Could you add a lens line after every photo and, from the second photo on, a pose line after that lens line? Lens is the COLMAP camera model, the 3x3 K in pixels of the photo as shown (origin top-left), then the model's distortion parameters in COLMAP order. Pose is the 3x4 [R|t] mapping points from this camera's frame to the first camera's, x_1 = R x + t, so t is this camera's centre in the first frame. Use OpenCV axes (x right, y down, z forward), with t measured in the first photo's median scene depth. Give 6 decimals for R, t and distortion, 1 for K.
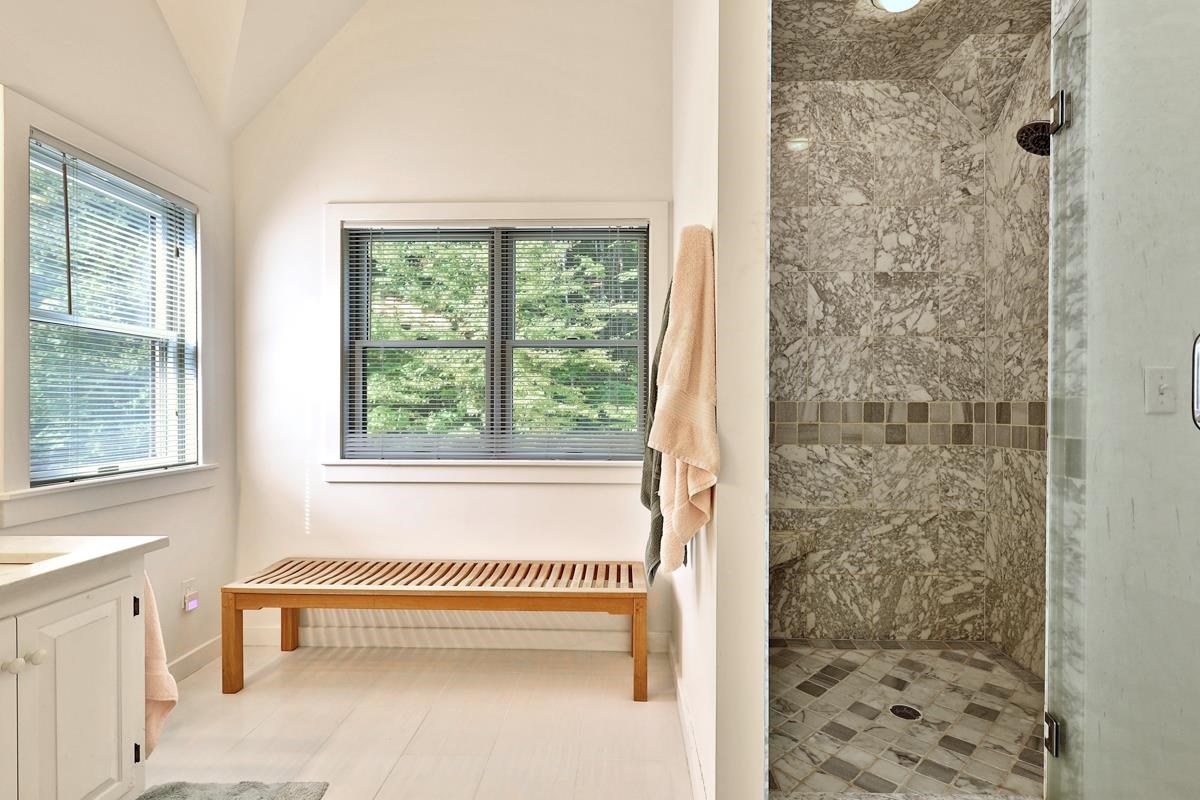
lens RADIAL K [[570.5, 0, 602.9], [0, 570.5, 407.7], [0, 0, 1]] dist [0.000815, -0.000999]
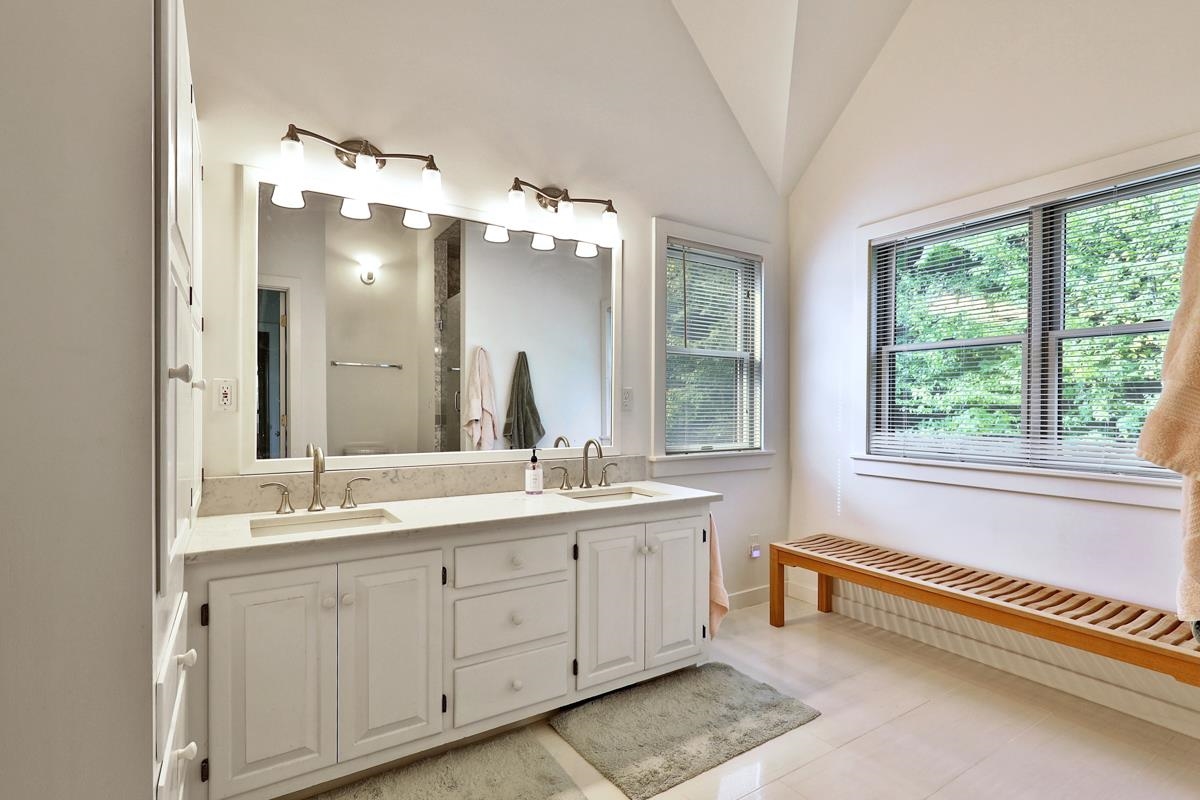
lens RADIAL K [[570.5, 0, 602.9], [0, 570.5, 407.7], [0, 0, 1]] dist [0.000815, -0.000999]
pose [[0.561305, 0.004323, -0.827598, 0.189047], [-0.007060, 0.999975, 0.000435, 0.002446], [0.827579, 0.005599, 0.561322, -0.057280]]
